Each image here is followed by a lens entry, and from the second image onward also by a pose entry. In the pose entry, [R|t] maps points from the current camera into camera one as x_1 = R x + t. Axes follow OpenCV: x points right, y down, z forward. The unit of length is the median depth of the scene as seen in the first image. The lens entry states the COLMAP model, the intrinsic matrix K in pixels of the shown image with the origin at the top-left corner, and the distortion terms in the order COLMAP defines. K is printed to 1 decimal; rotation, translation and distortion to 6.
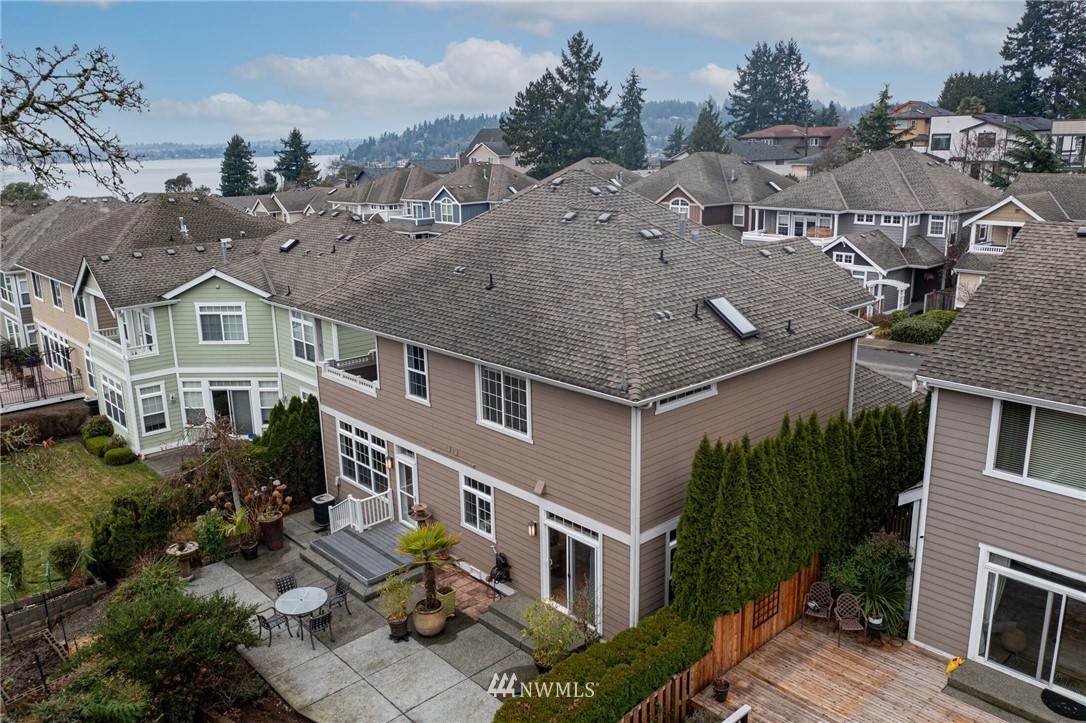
lens RADIAL K [[858.1, 0, 543.0], [0, 858.1, 361.5], [0, 0, 1]] dist [-0.010772, -0.005754]
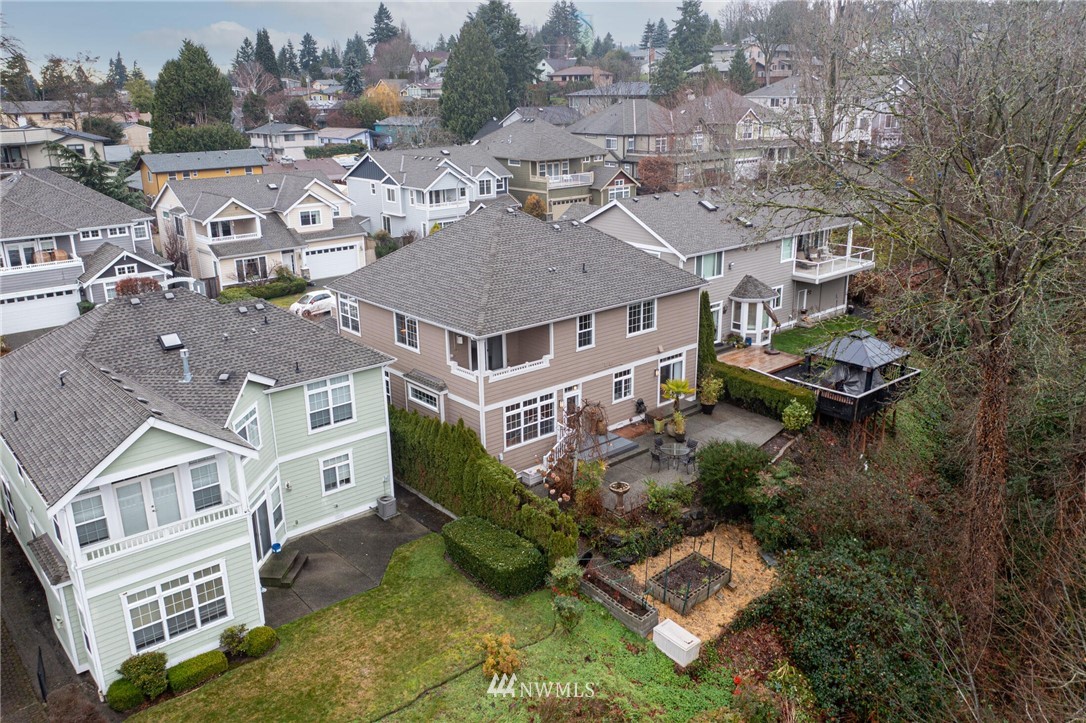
lens RADIAL K [[858.1, 0, 543.0], [0, 858.1, 361.5], [0, 0, 1]] dist [-0.010772, -0.005754]
pose [[0.037026, -0.287728, 0.956996, -1.568185], [0.263291, 0.926625, 0.268410, -0.356859], [-0.964006, 0.242031, 0.110065, 0.820947]]
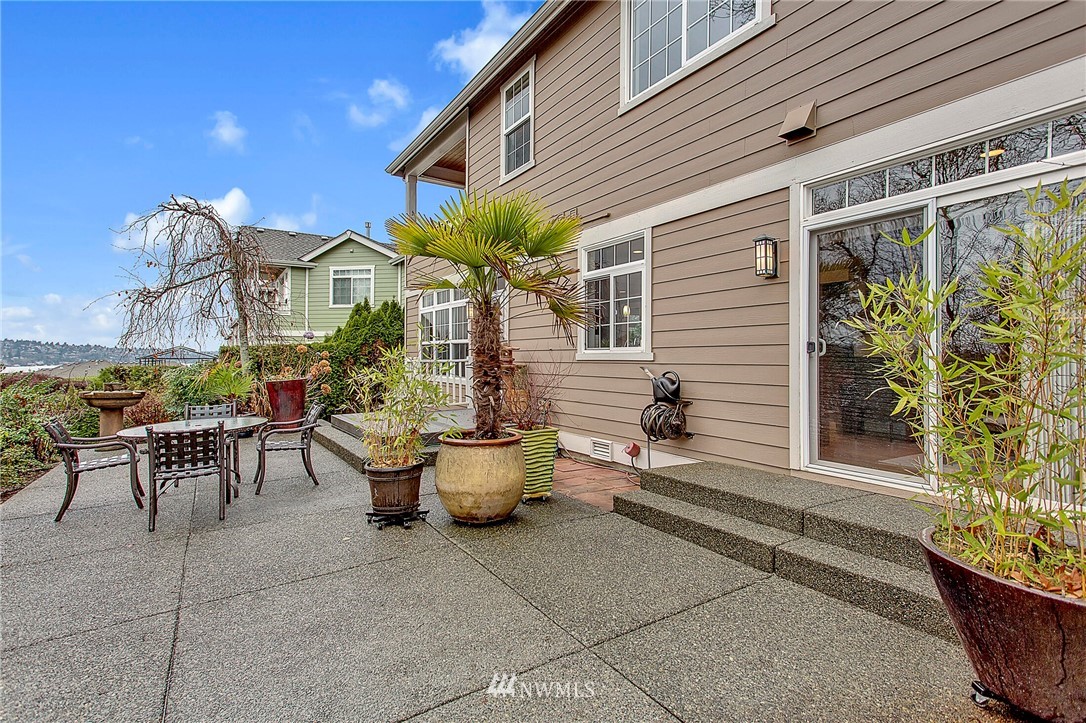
lens RADIAL K [[524.9, 0, 543.0], [0, 524.9, 361.5], [0, 0, 1]] dist [0.000883, -0.000044]
pose [[0.985303, 0.020685, -0.169557, -0.054929], [-0.061829, 0.968519, -0.241140, 0.241179], [0.159231, 0.248079, 0.955564, 0.616011]]
